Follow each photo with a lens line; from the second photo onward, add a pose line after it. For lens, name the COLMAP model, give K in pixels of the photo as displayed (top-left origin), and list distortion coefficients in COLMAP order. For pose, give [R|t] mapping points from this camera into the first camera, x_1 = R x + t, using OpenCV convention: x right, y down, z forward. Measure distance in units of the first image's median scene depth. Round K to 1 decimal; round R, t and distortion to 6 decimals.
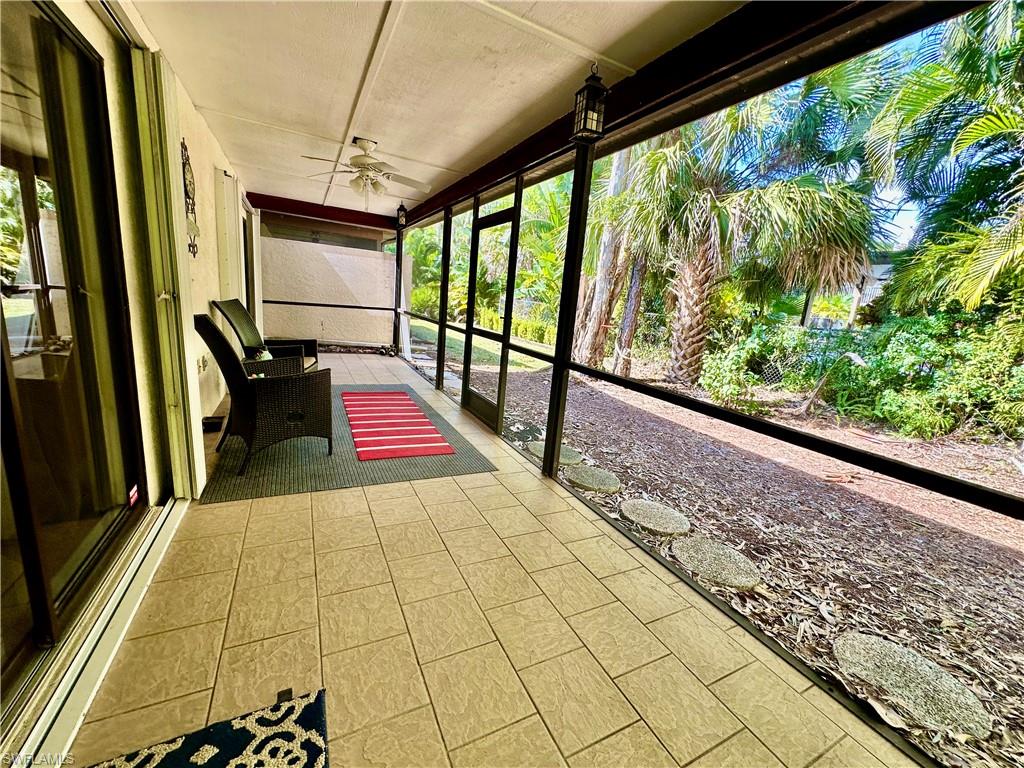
lens RADIAL K [[408.6, 0, 512.0], [0, 408.6, 384.0], [0, 0, 1]] dist [-0.001737, 0.000388]
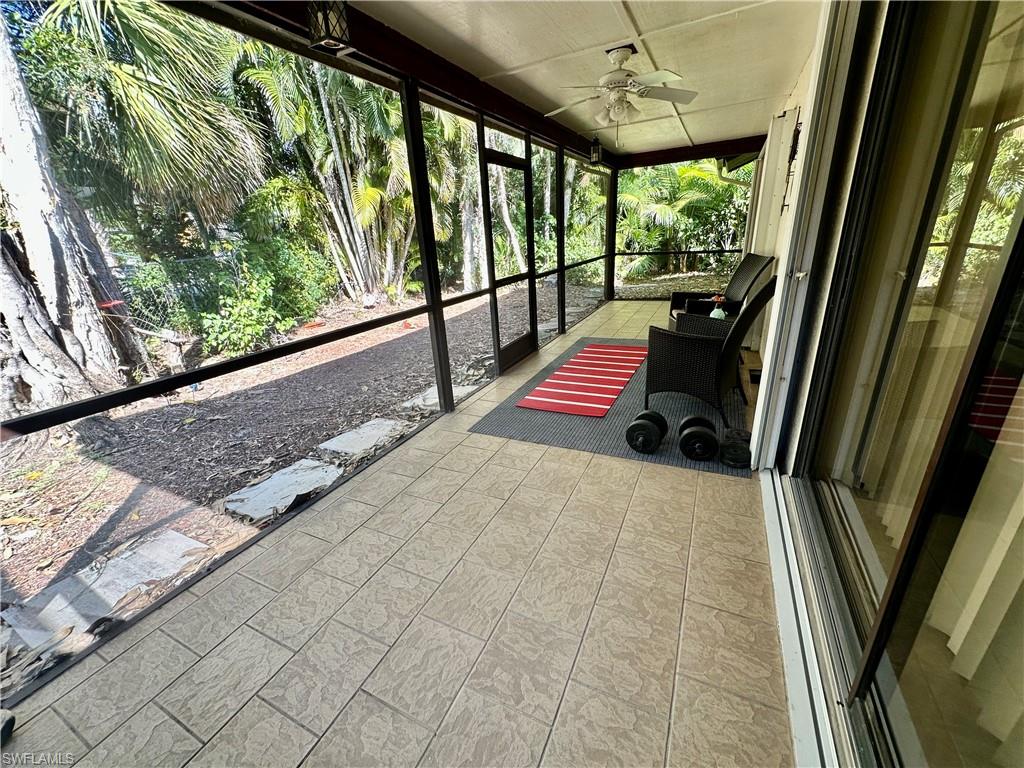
lens RADIAL K [[408.6, 0, 512.0], [0, 408.6, 384.0], [0, 0, 1]] dist [-0.001737, 0.000388]
pose [[-0.607531, -0.326520, 0.724079, -0.937252], [0.170663, 0.836648, 0.520475, -0.456831], [-0.775745, 0.439778, -0.452565, 1.673755]]
